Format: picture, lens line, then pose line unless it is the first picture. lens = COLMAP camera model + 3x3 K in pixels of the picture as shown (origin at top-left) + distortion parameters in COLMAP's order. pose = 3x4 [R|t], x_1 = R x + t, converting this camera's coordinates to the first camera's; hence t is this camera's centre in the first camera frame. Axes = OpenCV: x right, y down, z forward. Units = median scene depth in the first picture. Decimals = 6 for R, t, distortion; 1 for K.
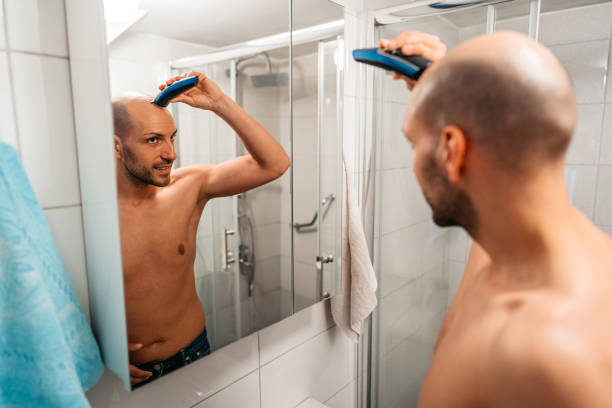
lens RADIAL K [[415.1, 0, 313.5], [0, 415.1, 202.5], [0, 0, 1]] dist [0.009061, 0.007563]
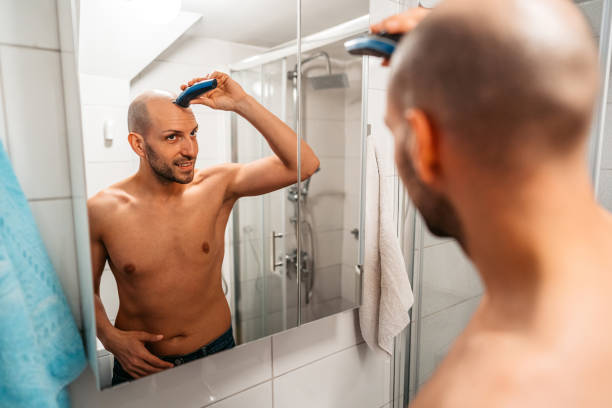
lens RADIAL K [[415.1, 0, 315.9], [0, 415.1, 205.8], [0, 0, 1]] dist [0.009061, 0.007563]
pose [[0.978868, 0.033681, -0.201701, 0.145094], [-0.035297, 0.999367, -0.004418, 0.005703], [0.201425, 0.011444, 0.979437, 0.091039]]
